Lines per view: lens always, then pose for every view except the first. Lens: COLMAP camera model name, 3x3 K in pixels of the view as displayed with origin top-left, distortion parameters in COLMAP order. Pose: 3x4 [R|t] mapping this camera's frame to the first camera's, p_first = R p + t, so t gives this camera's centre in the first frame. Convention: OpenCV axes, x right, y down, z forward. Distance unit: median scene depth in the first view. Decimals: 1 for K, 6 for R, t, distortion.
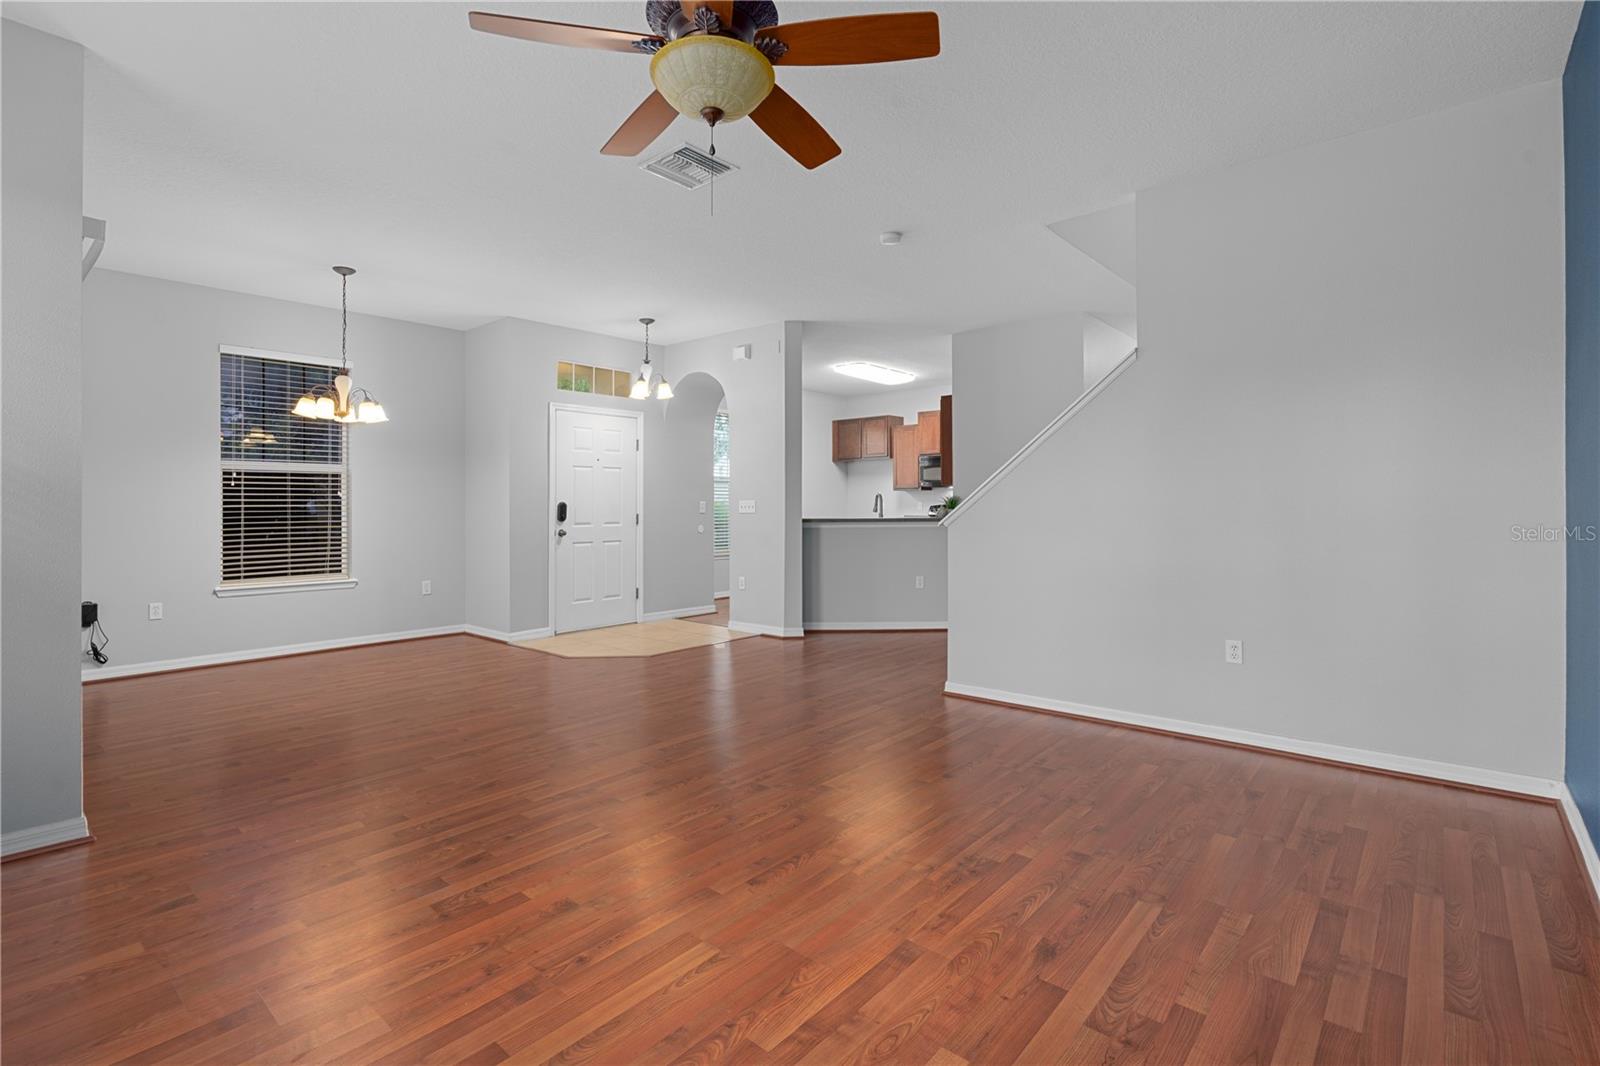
lens RADIAL K [[740.9, 0, 796.5], [0, 740.9, 522.4], [0, 0, 1]] dist [-0.004175, -0.000521]
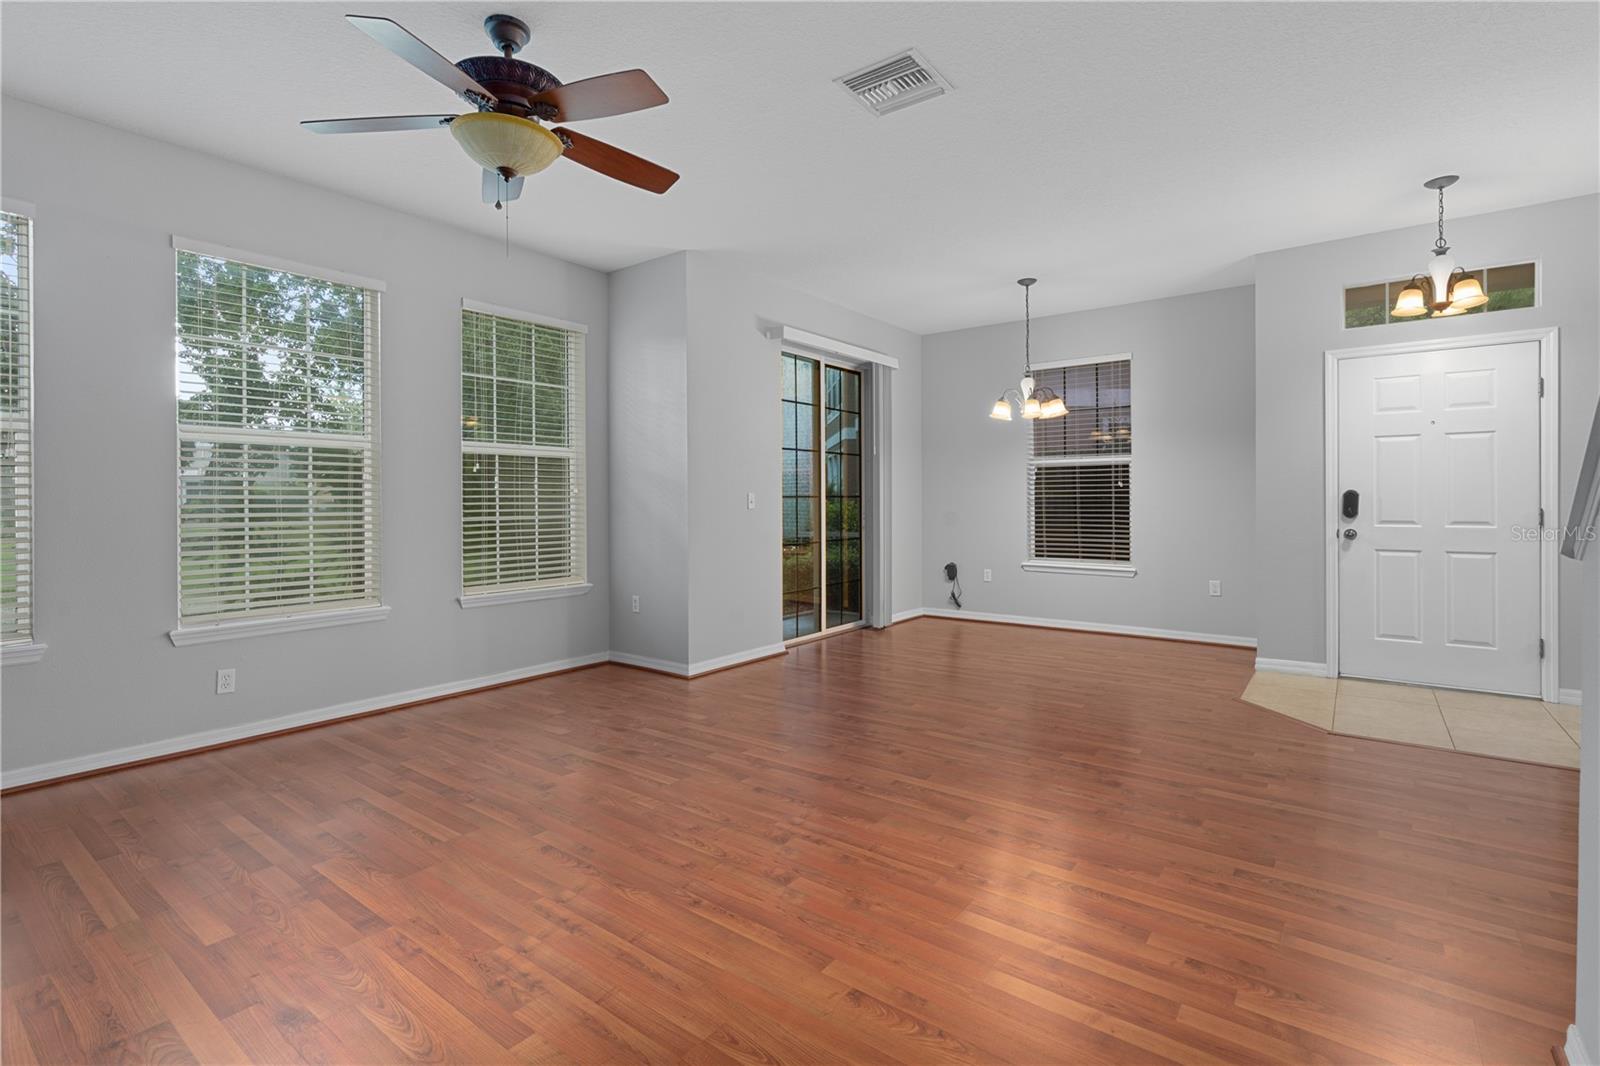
lens RADIAL K [[740.9, 0, 778.8], [0, 740.9, 498.2], [0, 0, 1]] dist [-0.004175, -0.000521]
pose [[0.064116, 0.001717, -0.997941, 0.413434], [-0.019825, 0.999803, 0.000447, -0.011013], [0.997746, 0.019755, 0.064137, 0.504184]]
